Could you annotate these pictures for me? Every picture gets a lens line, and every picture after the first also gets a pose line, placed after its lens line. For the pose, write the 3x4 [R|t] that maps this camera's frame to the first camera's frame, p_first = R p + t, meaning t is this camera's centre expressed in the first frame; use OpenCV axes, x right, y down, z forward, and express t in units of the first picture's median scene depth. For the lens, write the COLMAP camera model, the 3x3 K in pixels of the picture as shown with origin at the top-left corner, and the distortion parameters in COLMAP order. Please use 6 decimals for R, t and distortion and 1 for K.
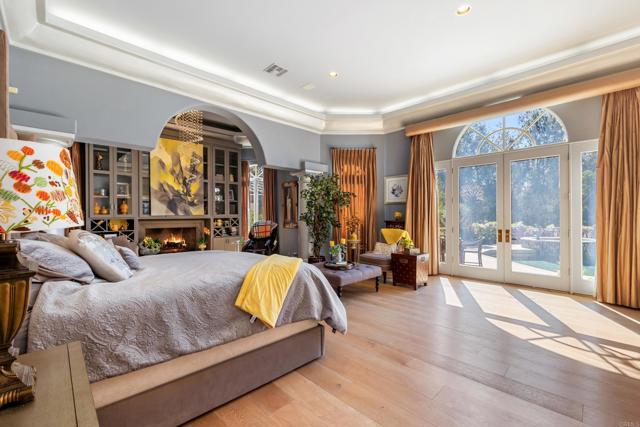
lens RADIAL K [[272.7, 0, 321.3], [0, 272.7, 215.6], [0, 0, 1]] dist [0.004618, -0.000062]
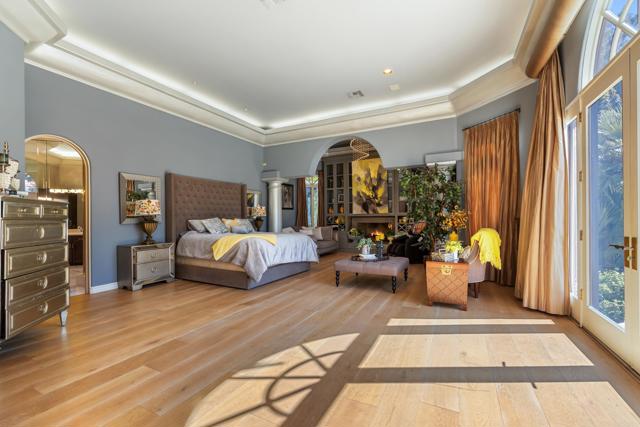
lens RADIAL K [[272.7, 0, 321.1], [0, 272.7, 217.7], [0, 0, 1]] dist [0.004618, -0.000062]
pose [[0.316346, 0.000709, -0.948644, 0.726003], [0.005530, 0.999981, 0.002591, 0.014671], [0.948628, -0.006065, 0.316336, 0.350023]]
